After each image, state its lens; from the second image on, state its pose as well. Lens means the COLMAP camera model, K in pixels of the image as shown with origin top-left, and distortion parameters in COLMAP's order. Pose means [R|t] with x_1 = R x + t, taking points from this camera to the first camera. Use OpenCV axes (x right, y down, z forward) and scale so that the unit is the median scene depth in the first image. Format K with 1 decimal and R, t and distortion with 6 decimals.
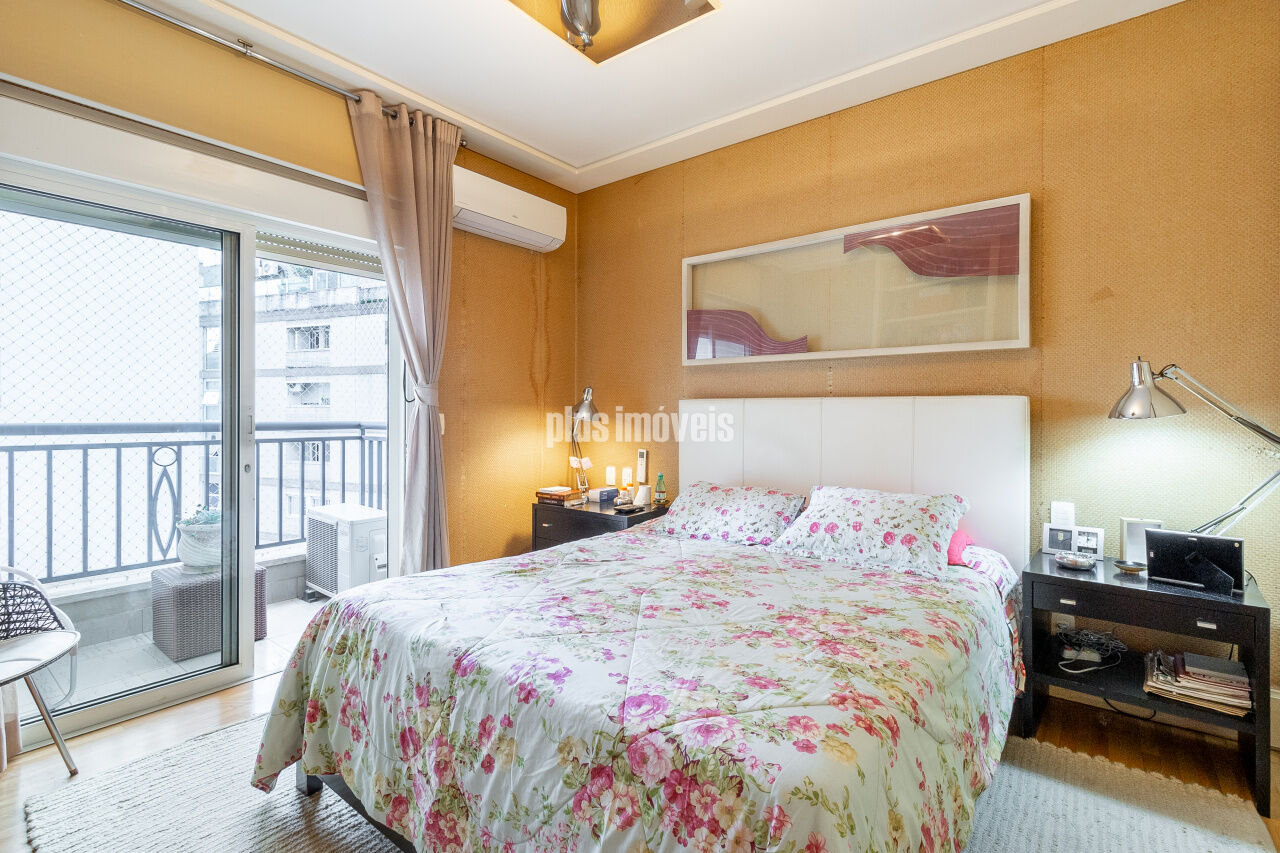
lens RADIAL K [[593.7, 0, 661.9], [0, 593.7, 413.3], [0, 0, 1]] dist [-0.000389, 0.000223]
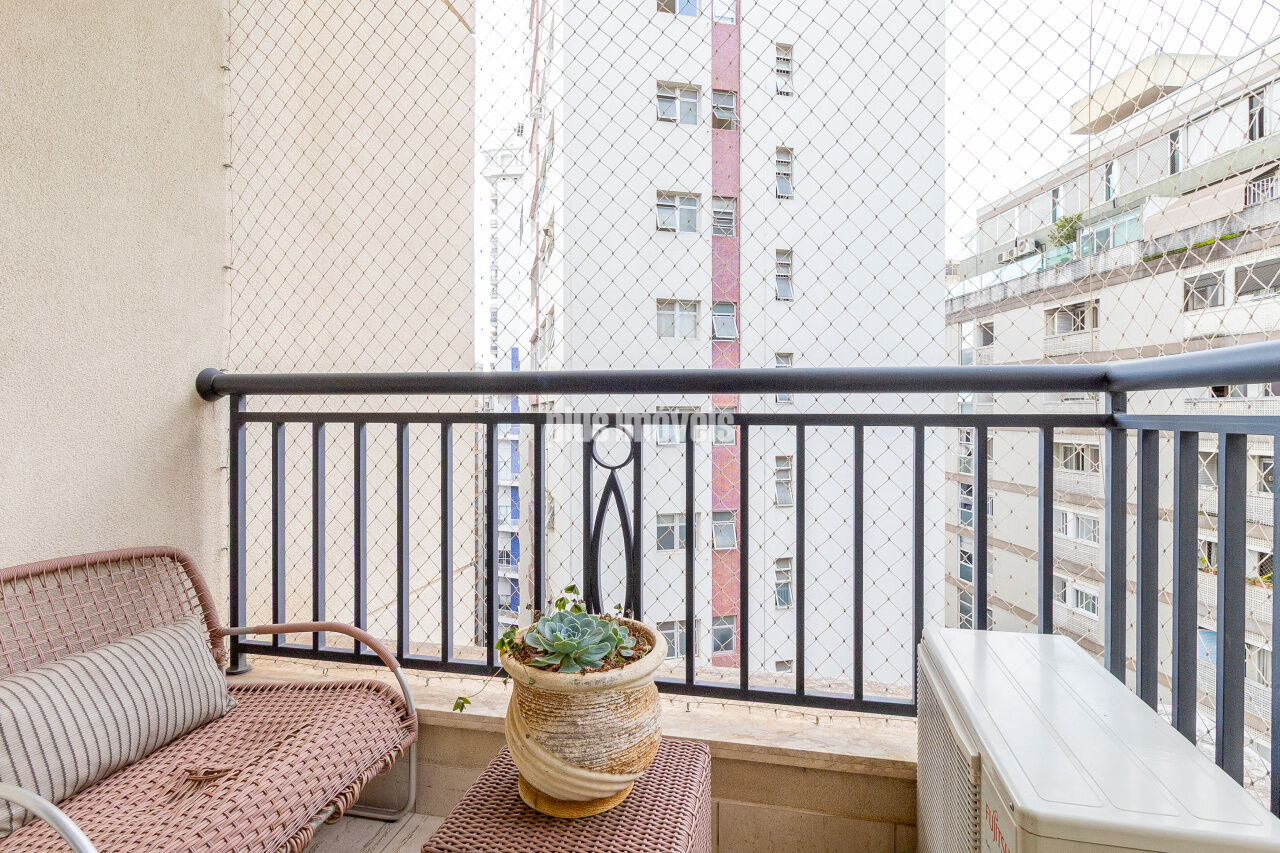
lens RADIAL K [[637.9, 0, 641.8], [0, 637.9, 416.6], [0, 0, 1]] dist [0.000922, 0.000425]
pose [[0.420630, 0.004414, -0.907222, -0.305819], [-0.001823, 0.999990, 0.004020, 0.037513], [0.907230, -0.000037, 0.420634, 0.632574]]
